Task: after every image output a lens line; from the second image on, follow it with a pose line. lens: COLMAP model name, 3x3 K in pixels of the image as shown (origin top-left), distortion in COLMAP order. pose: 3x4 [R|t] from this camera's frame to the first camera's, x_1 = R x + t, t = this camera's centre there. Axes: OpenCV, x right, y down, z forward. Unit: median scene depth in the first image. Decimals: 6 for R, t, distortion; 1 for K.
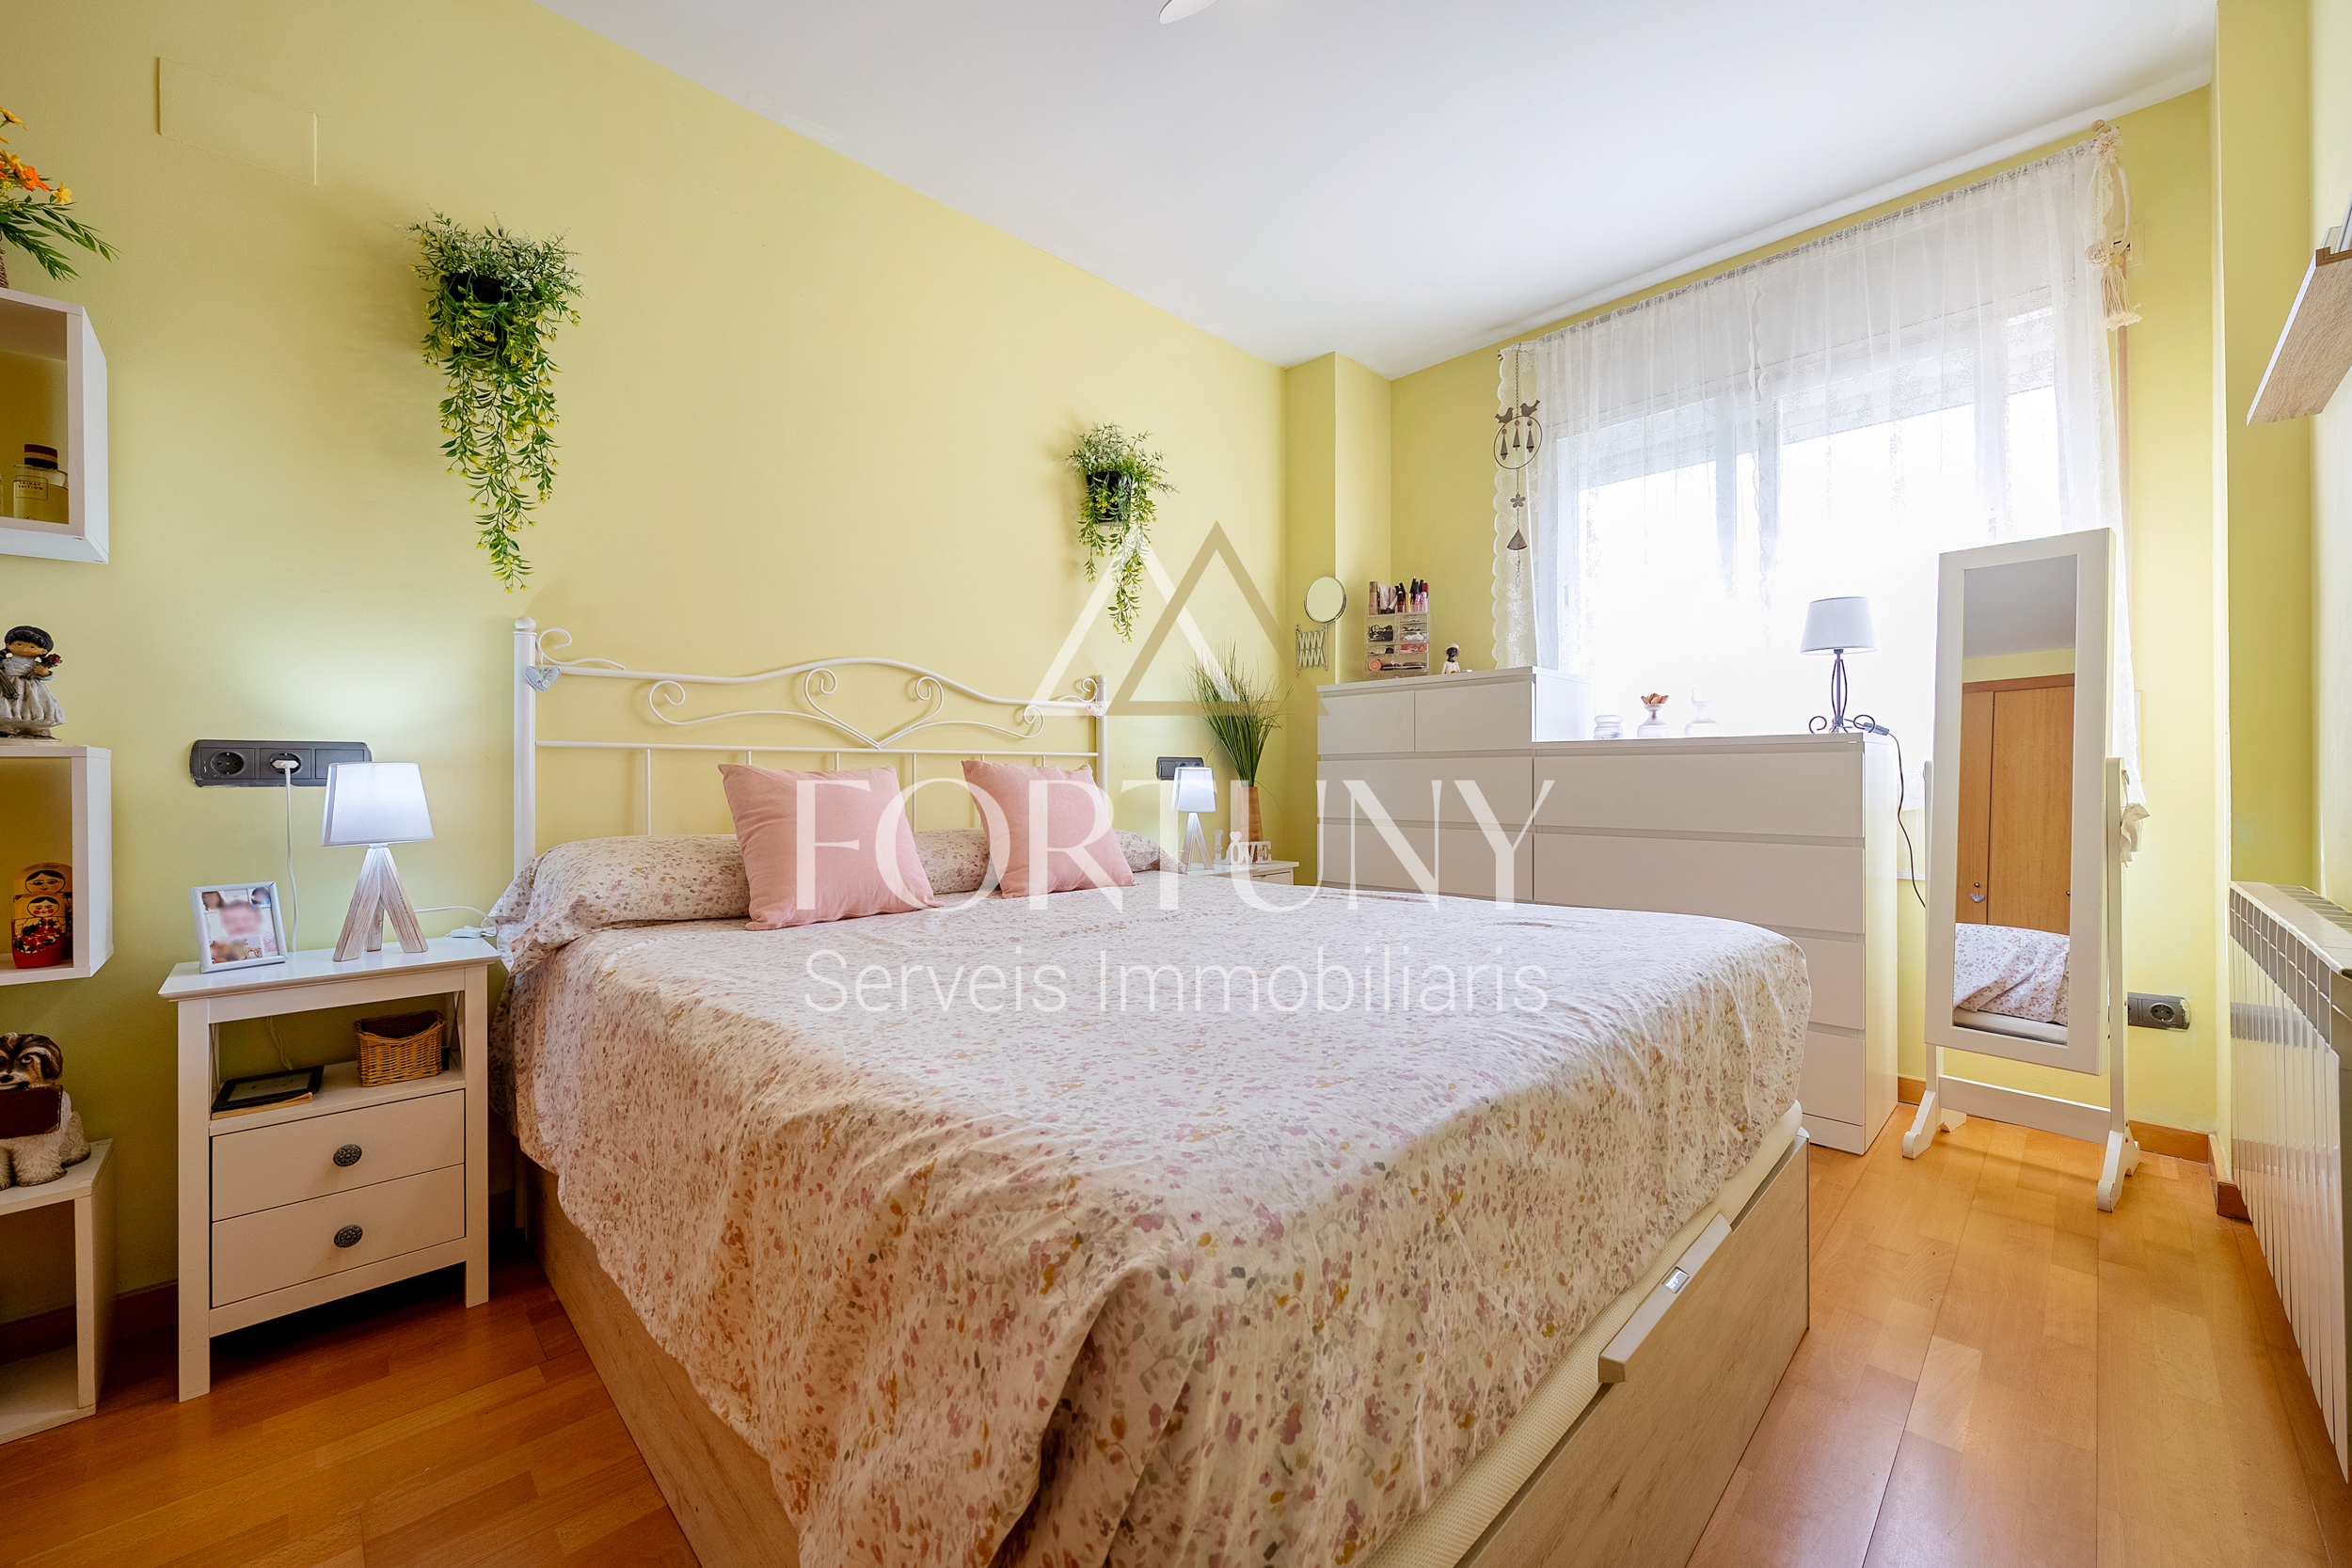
lens RADIAL K [[910.7, 0, 1165.1], [0, 910.7, 780.3], [0, 0, 1]] dist [-0.001391, -0.000283]
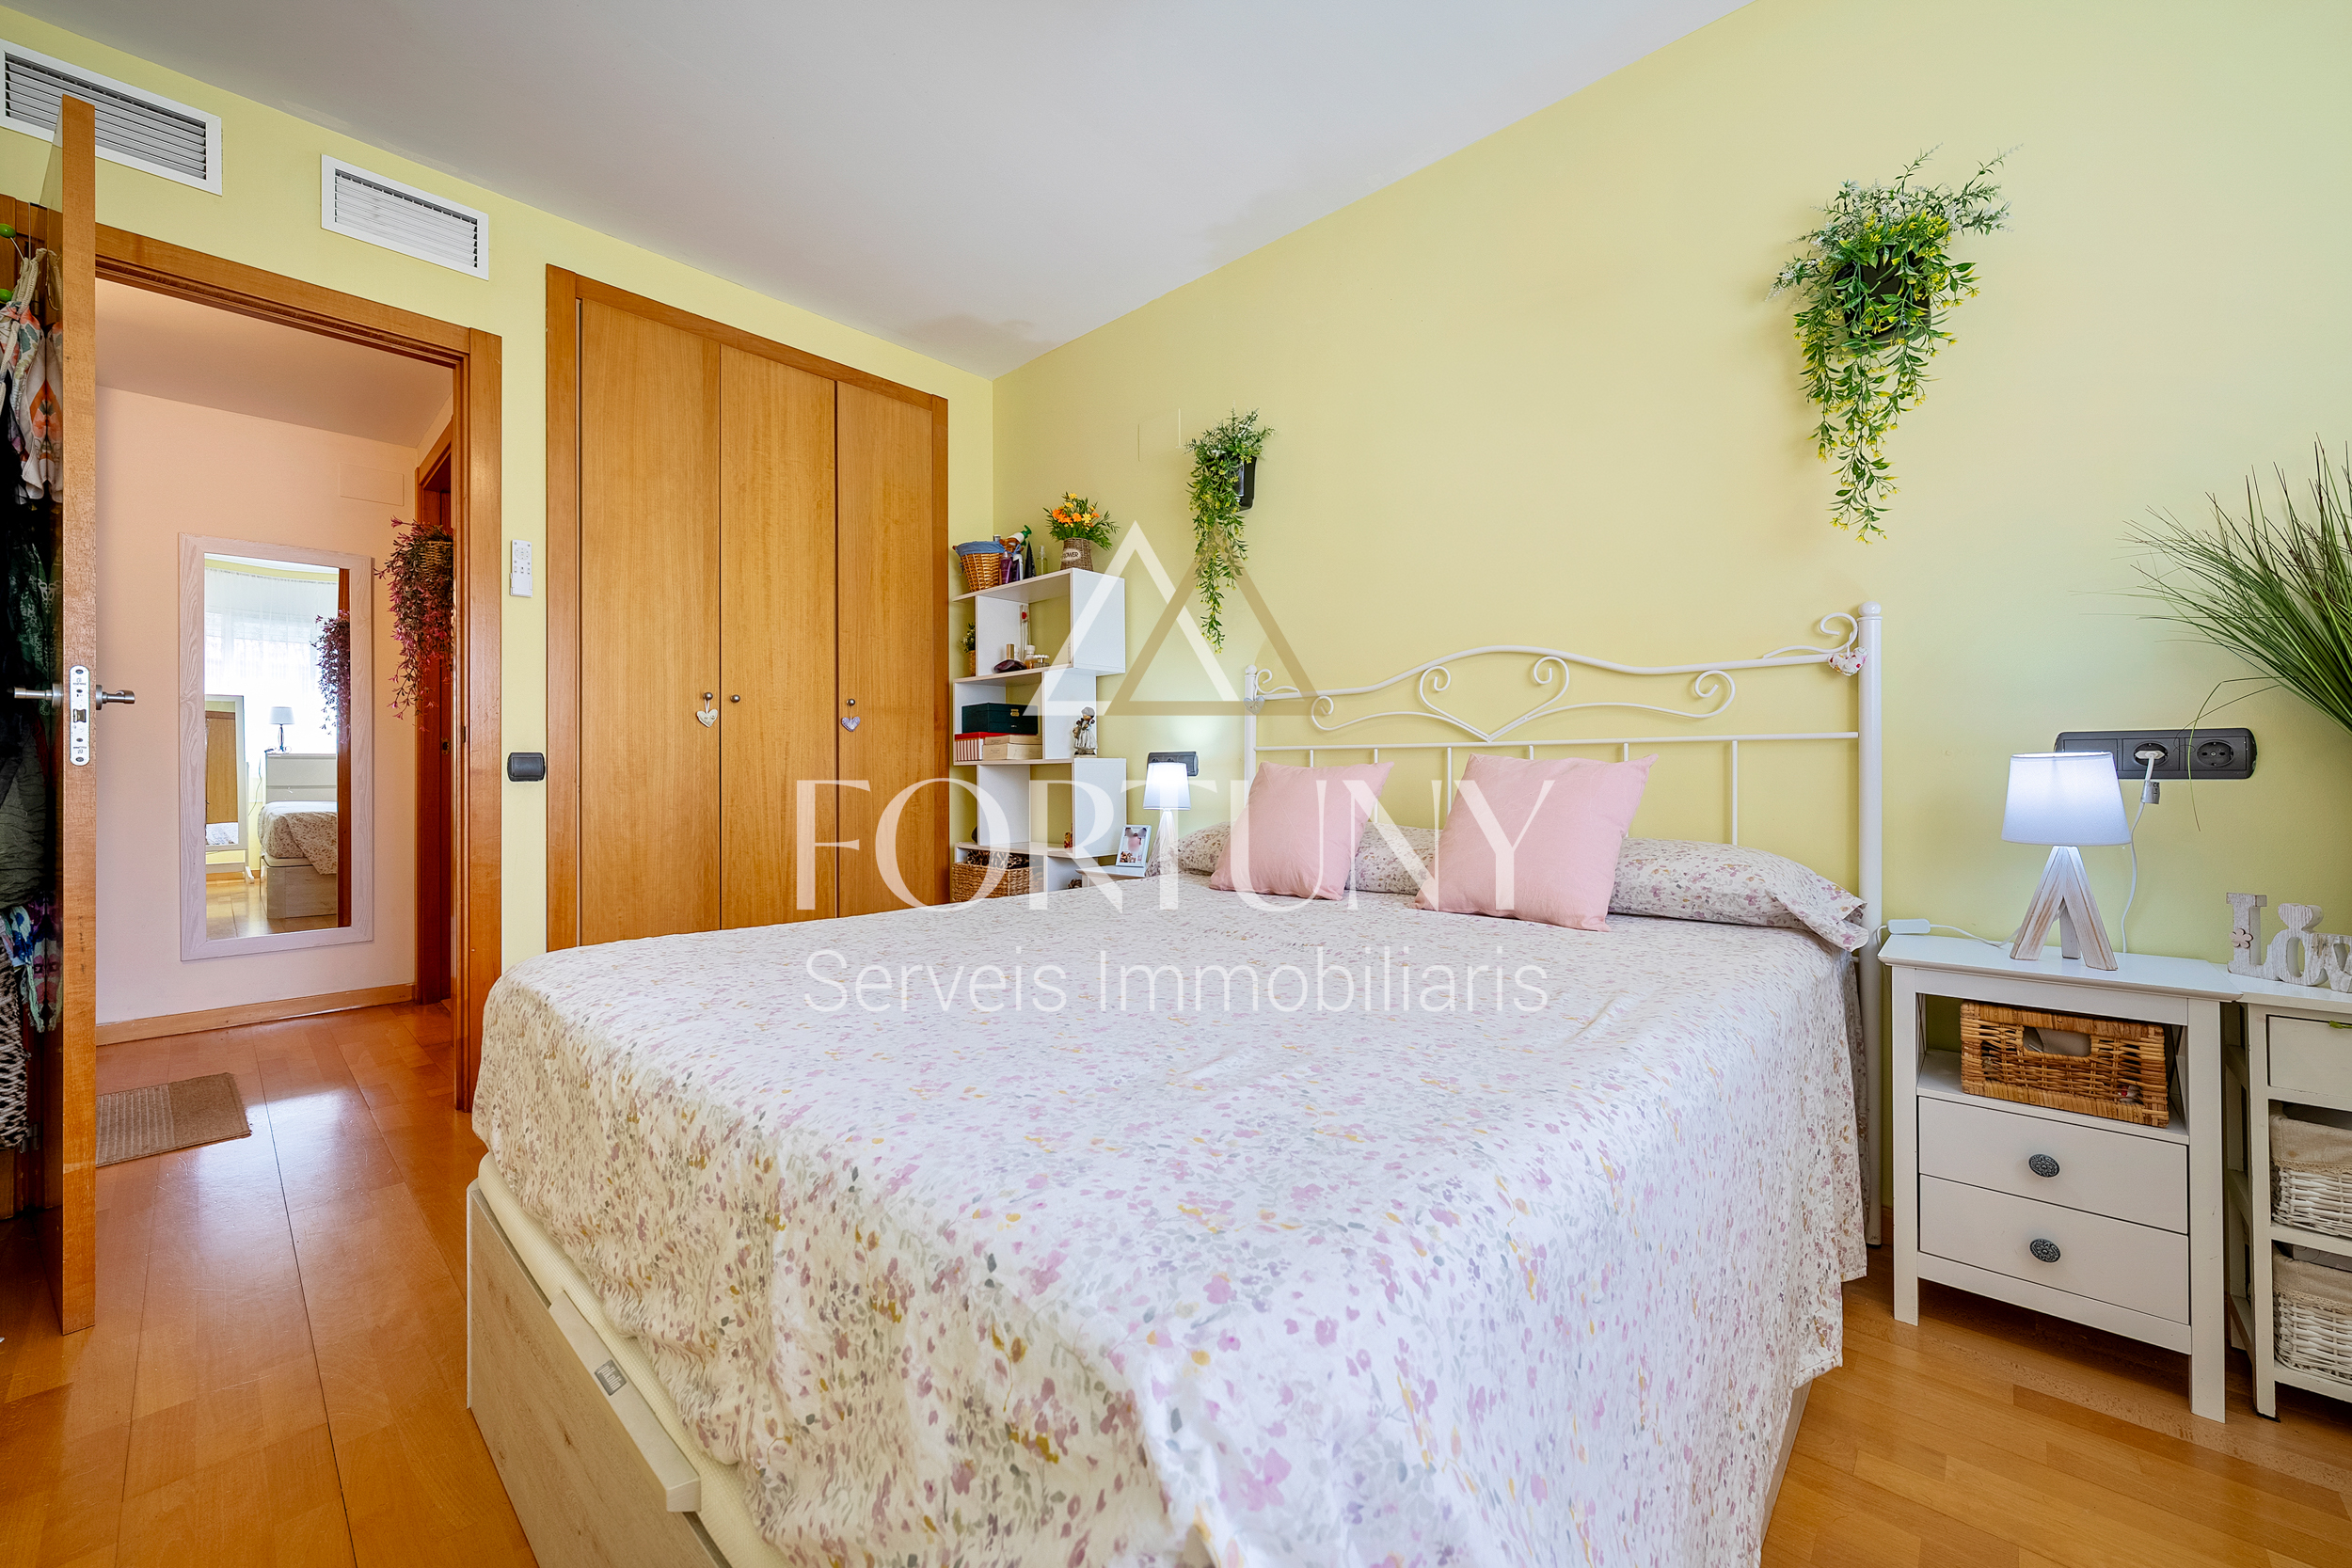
lens RADIAL K [[910.7, 0, 1169.7], [0, 910.7, 769.4], [0, 0, 1]] dist [-0.001391, -0.000283]
pose [[0.011088, -0.001226, -0.999938, 0.217750], [-0.005489, 0.999984, -0.001287, -0.001516], [0.999923, 0.005503, 0.011081, 0.235708]]
